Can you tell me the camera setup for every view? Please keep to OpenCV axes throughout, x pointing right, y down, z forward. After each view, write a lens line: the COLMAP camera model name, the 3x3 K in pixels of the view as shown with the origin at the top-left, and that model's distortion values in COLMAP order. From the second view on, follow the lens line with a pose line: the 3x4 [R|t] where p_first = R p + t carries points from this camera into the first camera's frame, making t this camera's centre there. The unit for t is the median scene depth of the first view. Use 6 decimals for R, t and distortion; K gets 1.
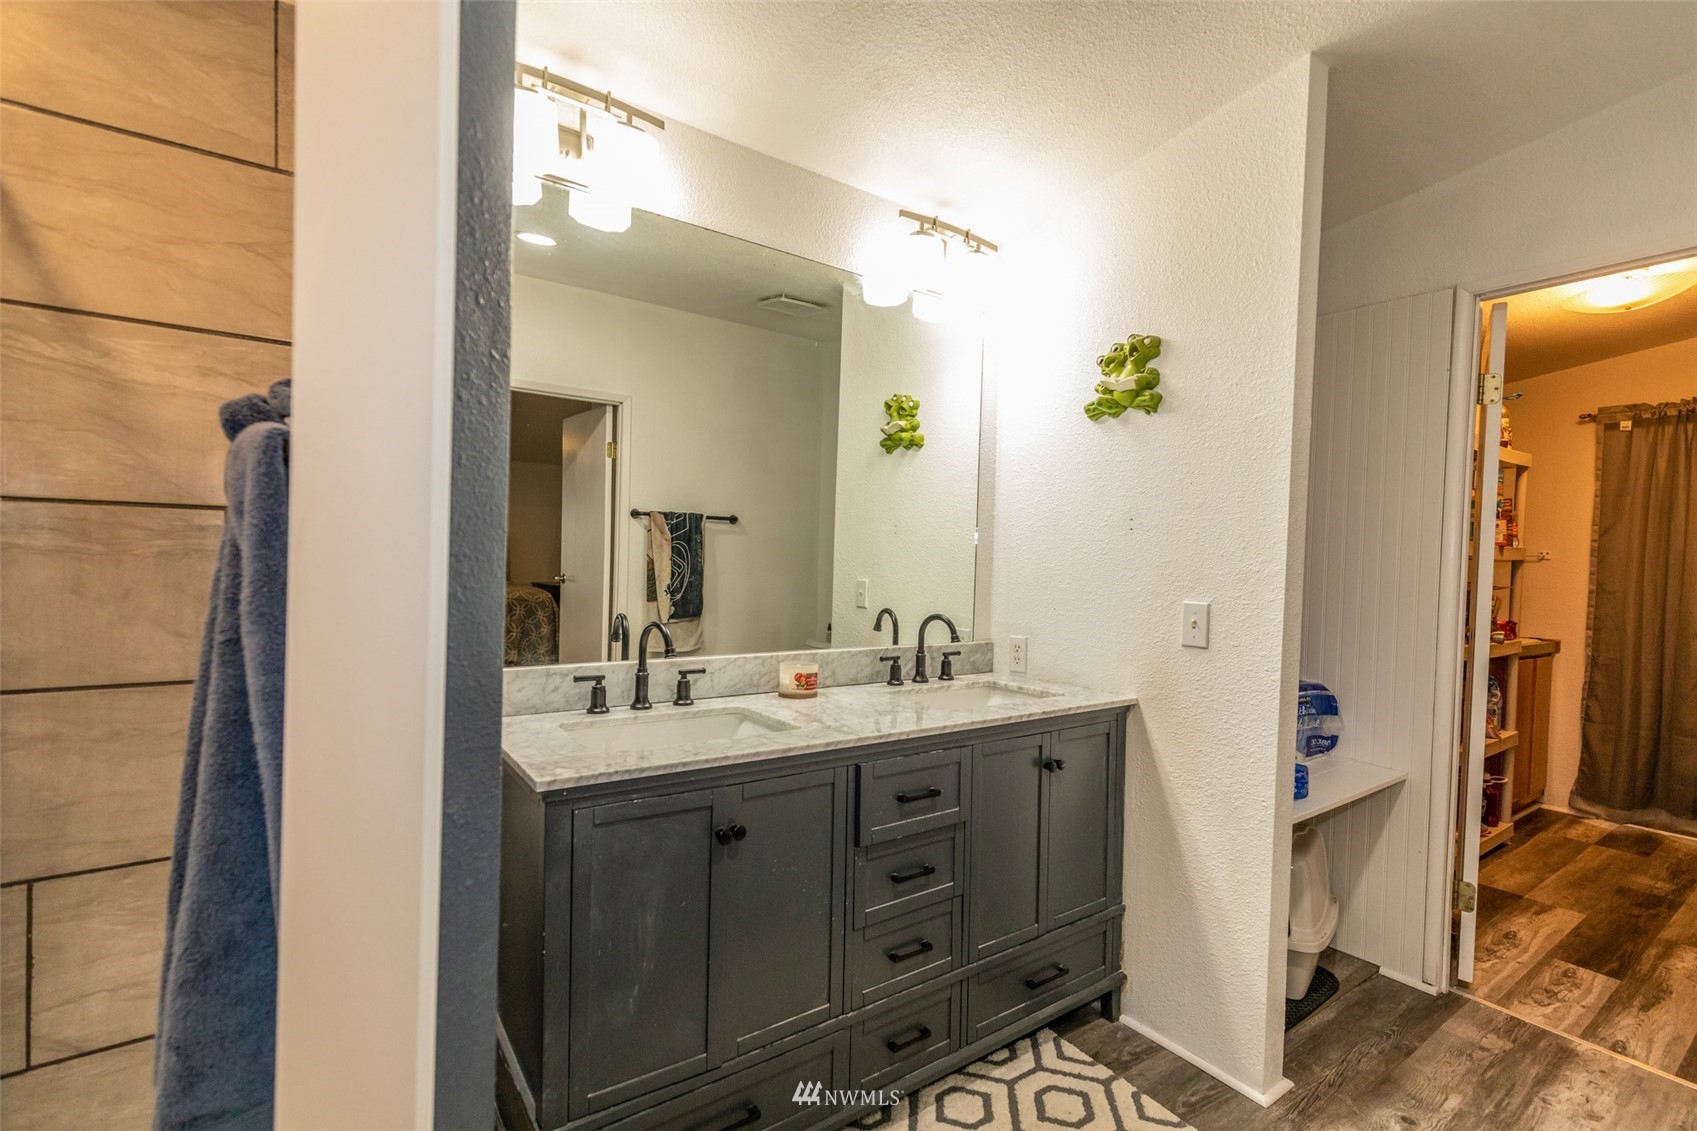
lens RADIAL K [[757.5, 0, 845.9], [0, 757.5, 569.2], [0, 0, 1]] dist [0.002306, -0.000626]
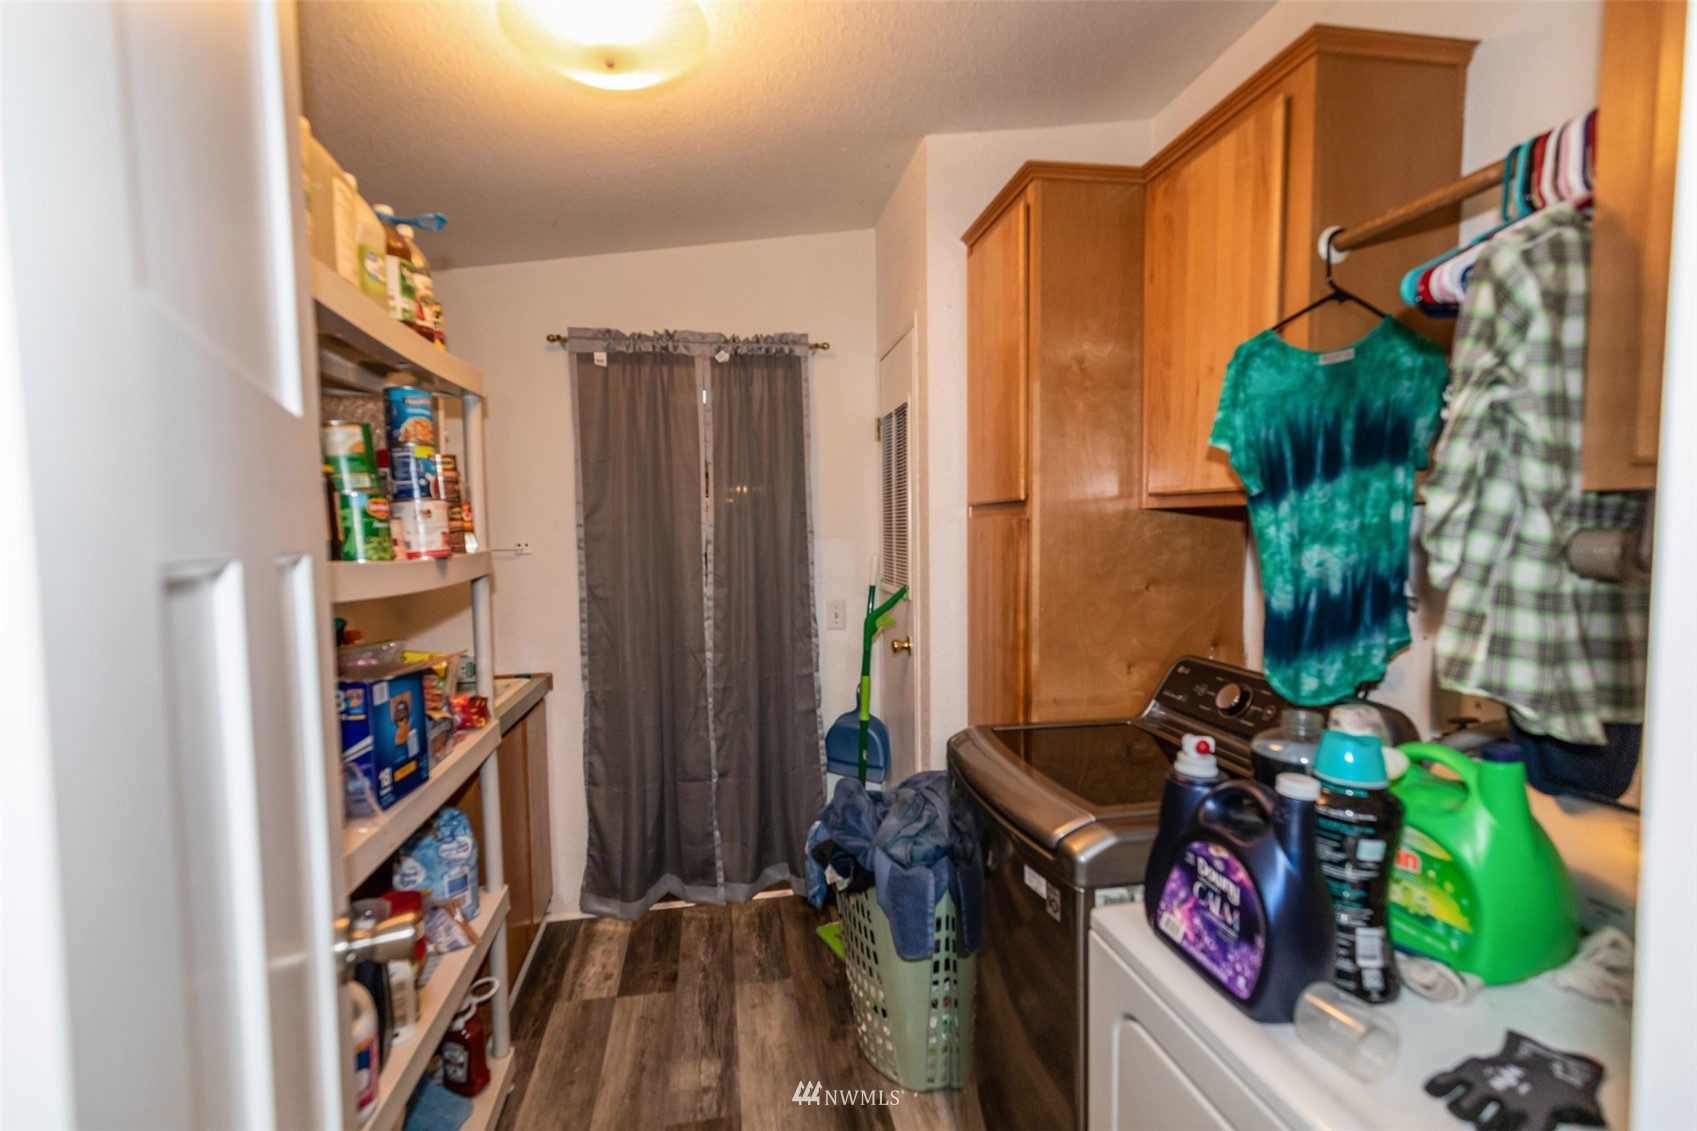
lens RADIAL K [[757.5, 0, 846.8], [0, 757.5, 582.6], [0, 0, 1]] dist [0.002306, -0.000626]
pose [[0.433741, -0.067839, 0.898480, 0.492717], [0.062279, 0.997034, 0.045215, -0.003746], [-0.898883, 0.036345, 0.436679, 0.506254]]
